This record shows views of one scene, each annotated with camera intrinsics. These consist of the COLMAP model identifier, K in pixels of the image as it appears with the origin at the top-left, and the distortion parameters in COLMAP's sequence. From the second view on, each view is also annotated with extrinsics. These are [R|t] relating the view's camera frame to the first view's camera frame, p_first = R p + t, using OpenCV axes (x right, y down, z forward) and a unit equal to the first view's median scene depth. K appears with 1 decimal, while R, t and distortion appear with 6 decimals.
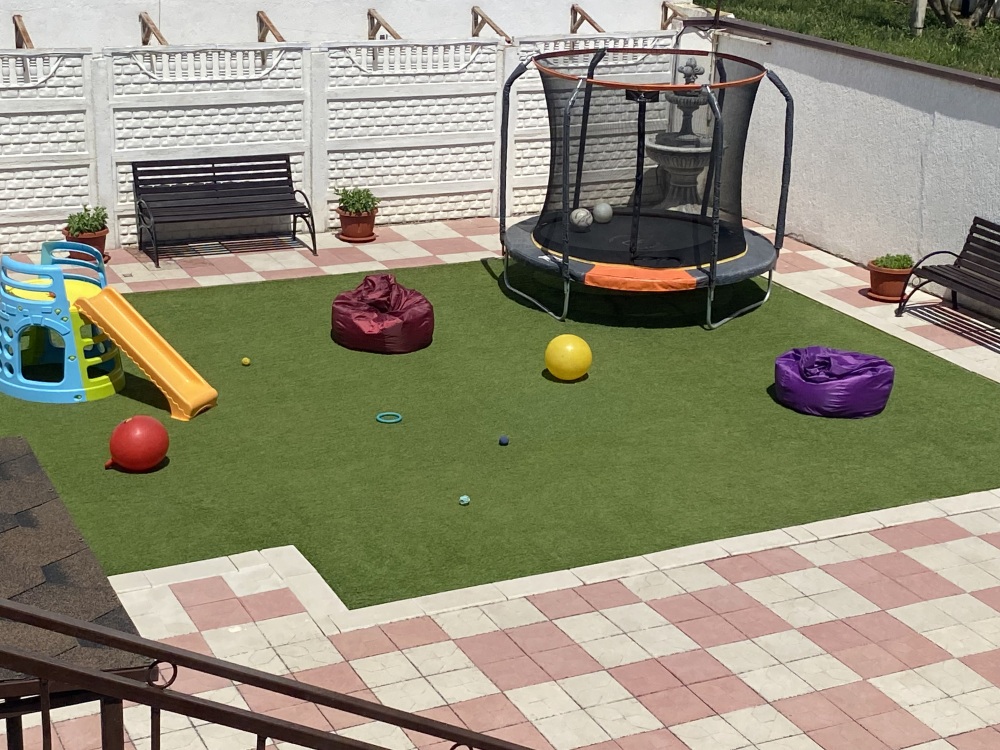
lens RADIAL K [[1704.7, 0, 506.1], [0, 1704.7, 378.2], [0, 0, 1]] dist [0.116761, 0.000000]
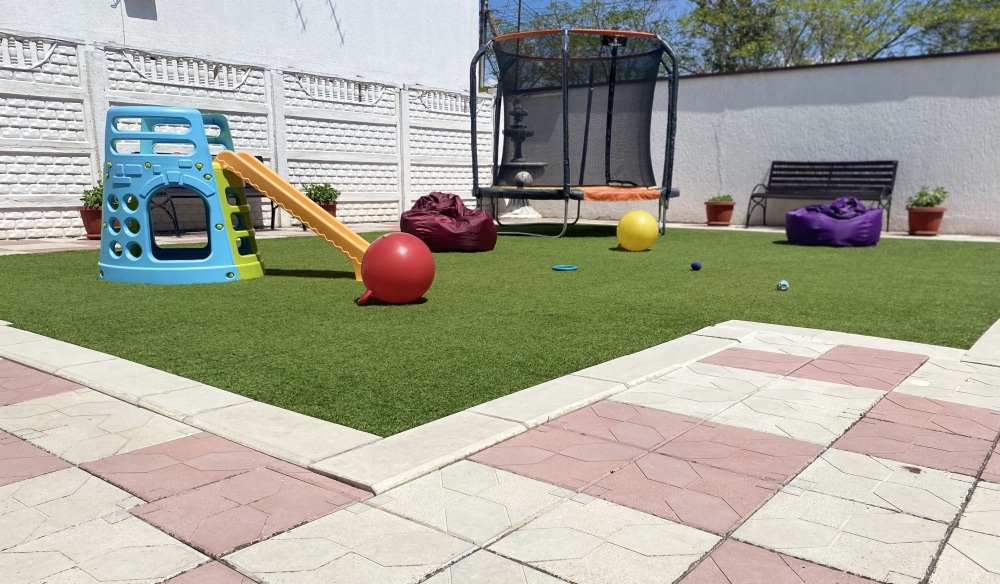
lens RADIAL K [[777.9, 0, 519.8], [0, 777.9, 373.3], [0, 0, 1]] dist [-0.013097, 0.006113]
pose [[0.896716, -0.138510, 0.420375, -0.231036], [0.173040, 0.983889, -0.044935, 0.079462], [-0.407379, 0.113036, 0.906237, 0.486281]]
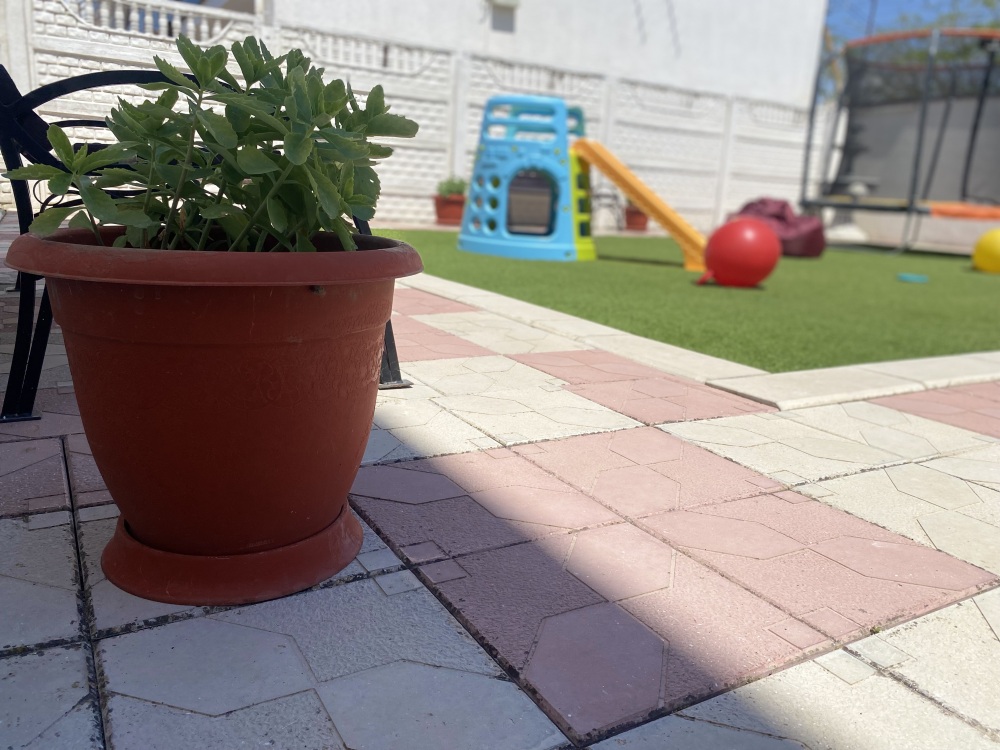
lens RADIAL K [[775.6, 0, 497.9], [0, 775.6, 374.9], [0, 0, 1]] dist [0.005783, 0.007644]
pose [[0.997884, 0.002962, 0.064950, -0.249173], [0.003588, 0.994931, -0.100498, 0.090948], [-0.064919, 0.100519, 0.992815, 0.486054]]
